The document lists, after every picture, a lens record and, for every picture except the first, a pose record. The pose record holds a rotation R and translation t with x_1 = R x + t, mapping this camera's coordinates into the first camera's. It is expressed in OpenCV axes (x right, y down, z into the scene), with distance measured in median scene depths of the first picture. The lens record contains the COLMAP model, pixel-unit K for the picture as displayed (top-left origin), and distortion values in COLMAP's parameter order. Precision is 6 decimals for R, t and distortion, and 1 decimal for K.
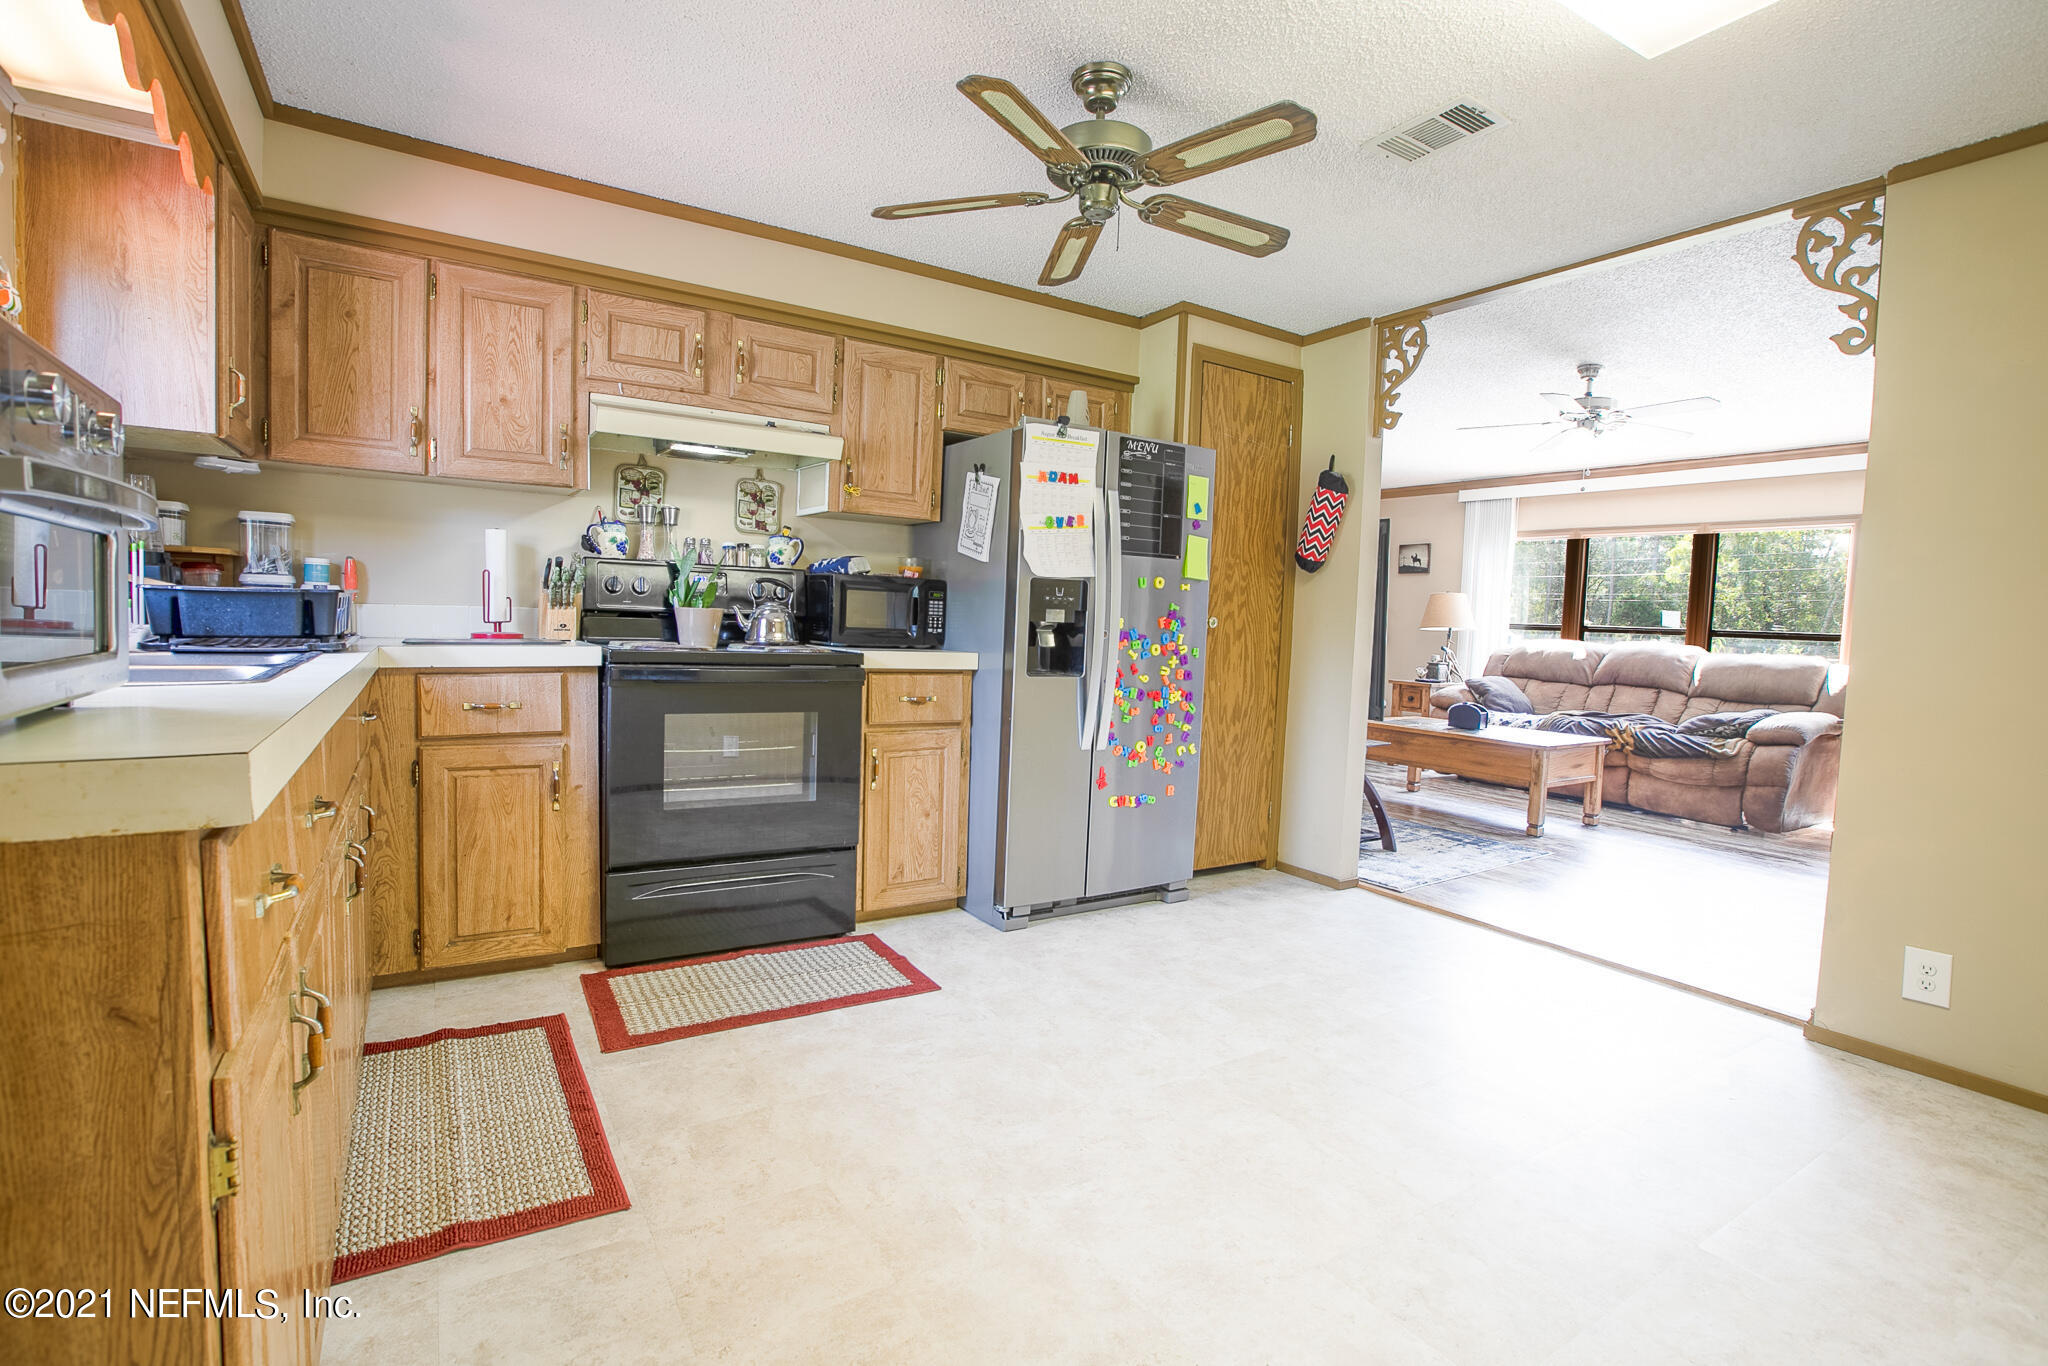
lens RADIAL K [[945.2, 0, 1024.0], [0, 945.2, 683.0], [0, 0, 1]] dist [-0.068735, 0.032263]
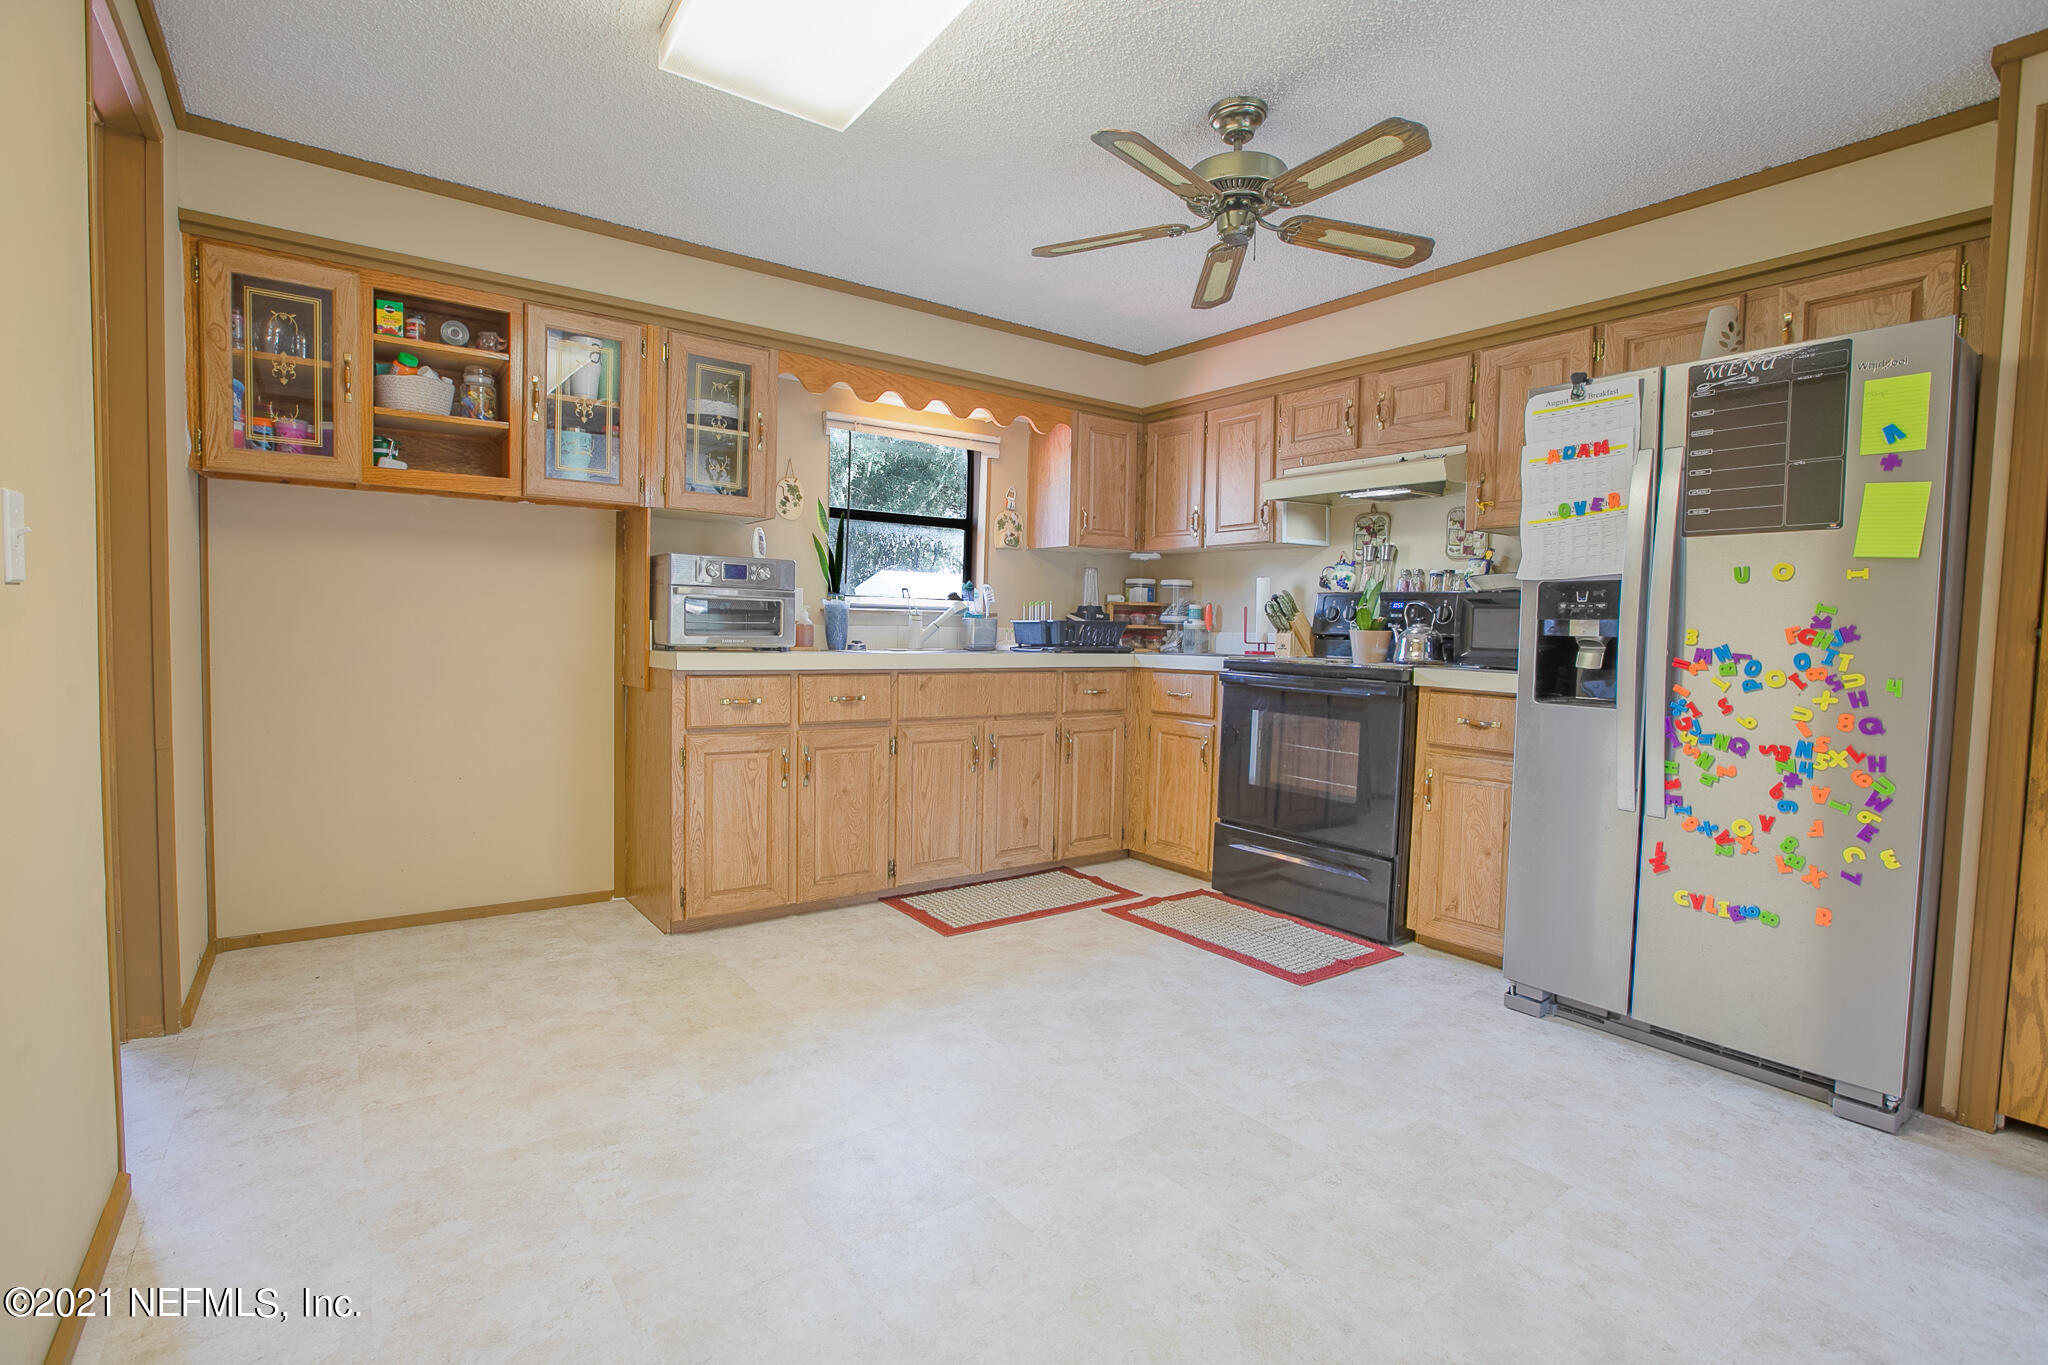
lens RADIAL K [[945.2, 0, 1024.0], [0, 945.2, 682.5], [0, 0, 1]] dist [-0.068735, 0.032263]
pose [[0.072513, 0.024179, -0.997074, 0.777487], [-0.084553, 0.996256, 0.018010, -0.001308], [0.993777, 0.083000, 0.074286, 0.501158]]
